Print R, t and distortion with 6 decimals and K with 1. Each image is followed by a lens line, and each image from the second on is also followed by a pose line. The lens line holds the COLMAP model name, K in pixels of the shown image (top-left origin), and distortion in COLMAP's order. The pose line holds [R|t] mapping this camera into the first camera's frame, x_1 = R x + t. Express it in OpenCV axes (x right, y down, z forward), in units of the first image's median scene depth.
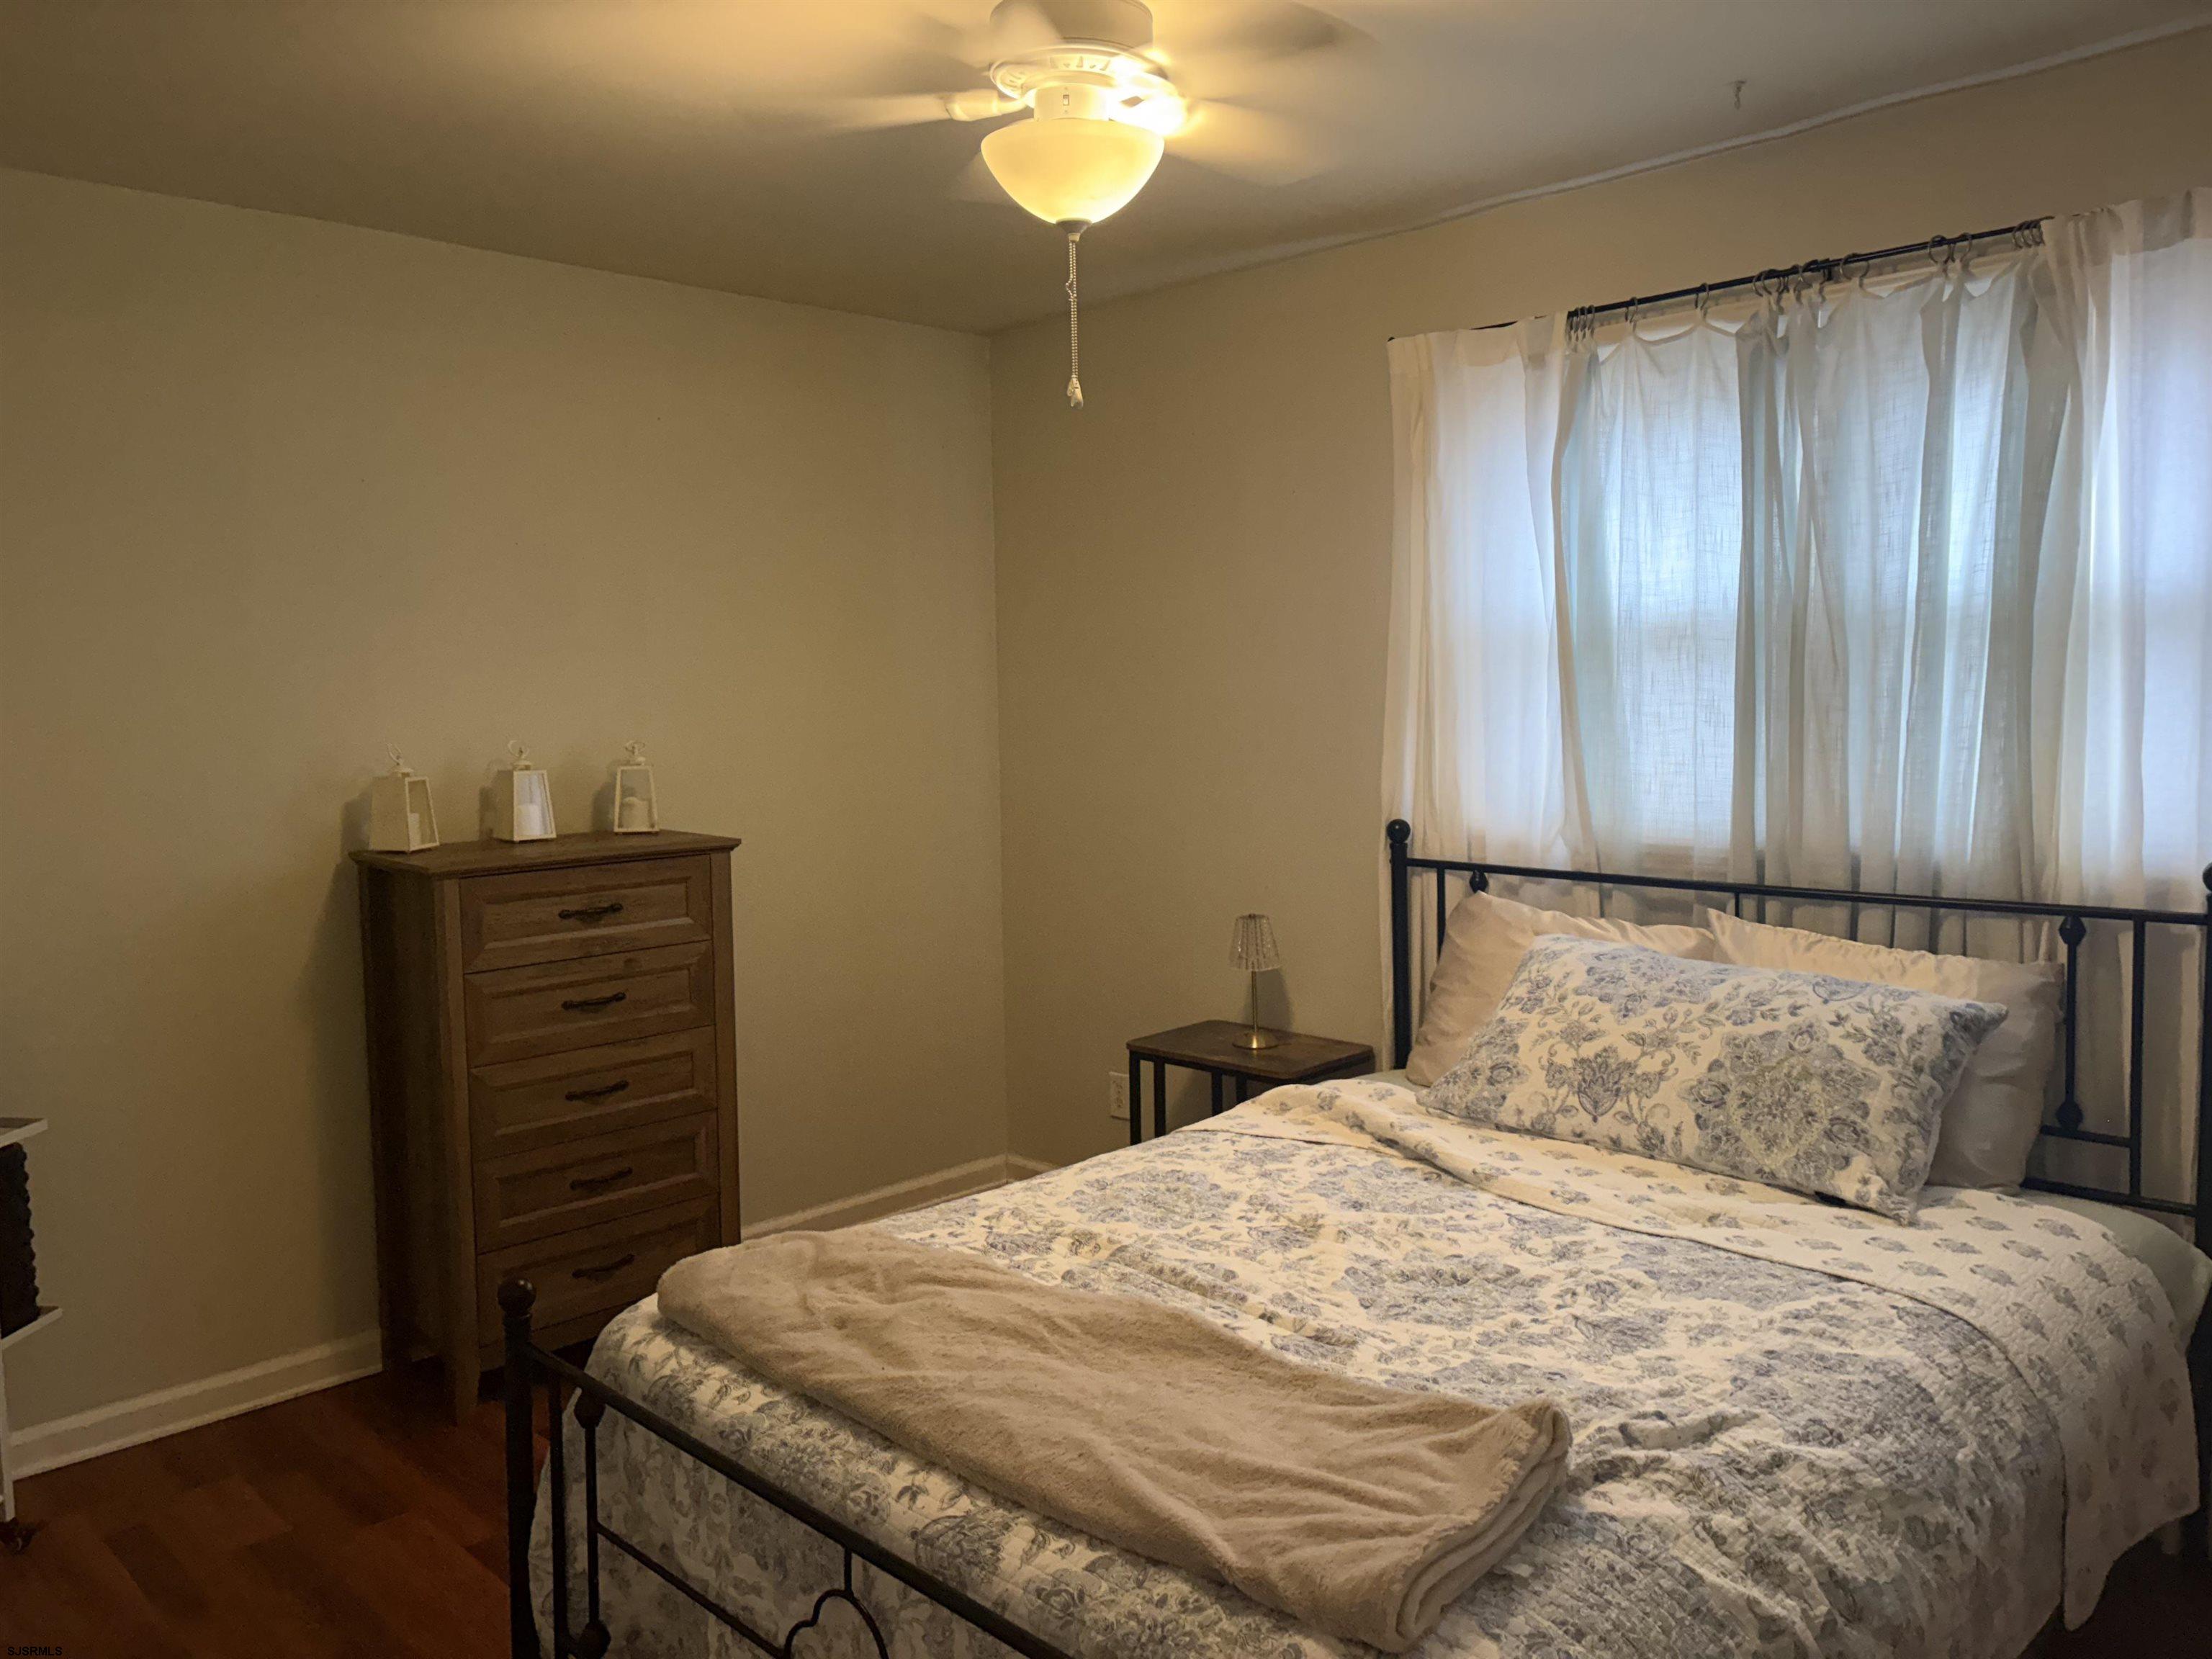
lens RADIAL K [[1677.0, 0, 1100.5], [0, 1677.0, 829.9], [0, 0, 1]] dist [0.052658, -0.007848]
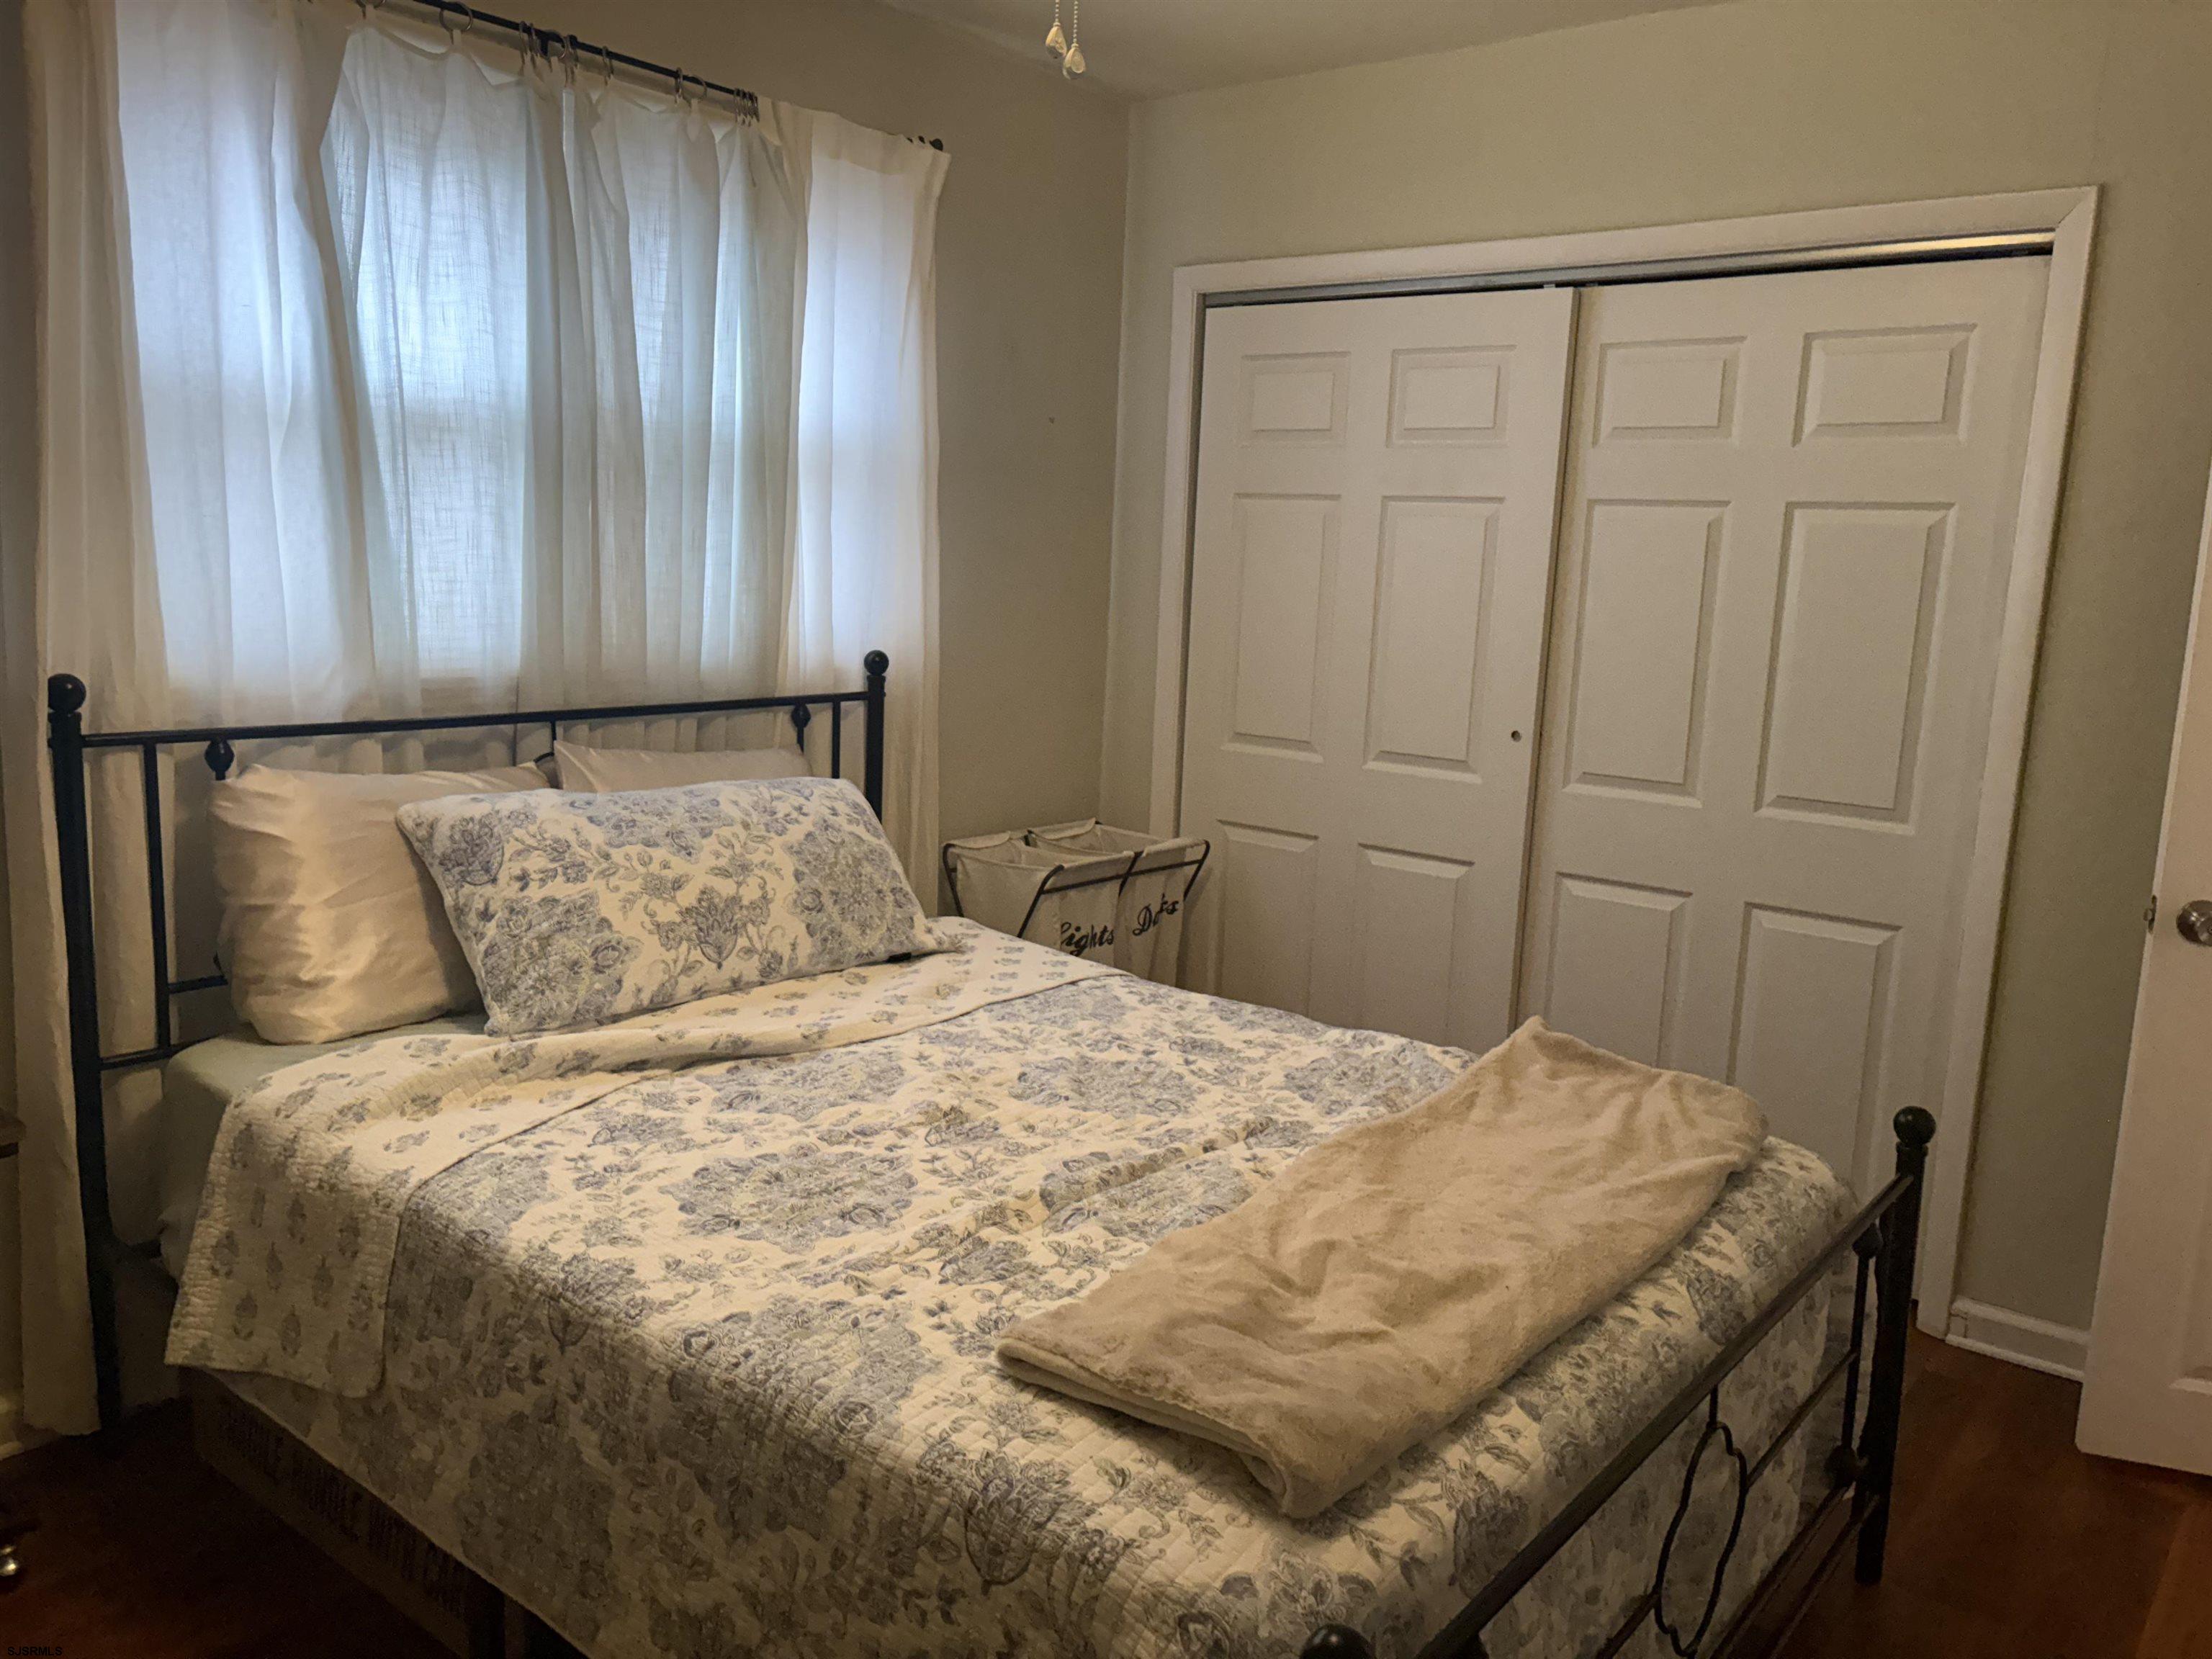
lens RADIAL K [[1677.0, 0, 1099.7], [0, 1677.0, 826.8], [0, 0, 1]] dist [0.052658, -0.007848]
pose [[-0.119709, -0.147840, 0.981740, -0.651348], [0.050121, 0.986690, 0.154697, -0.038128], [-0.991543, 0.067725, -0.110706, 0.919210]]
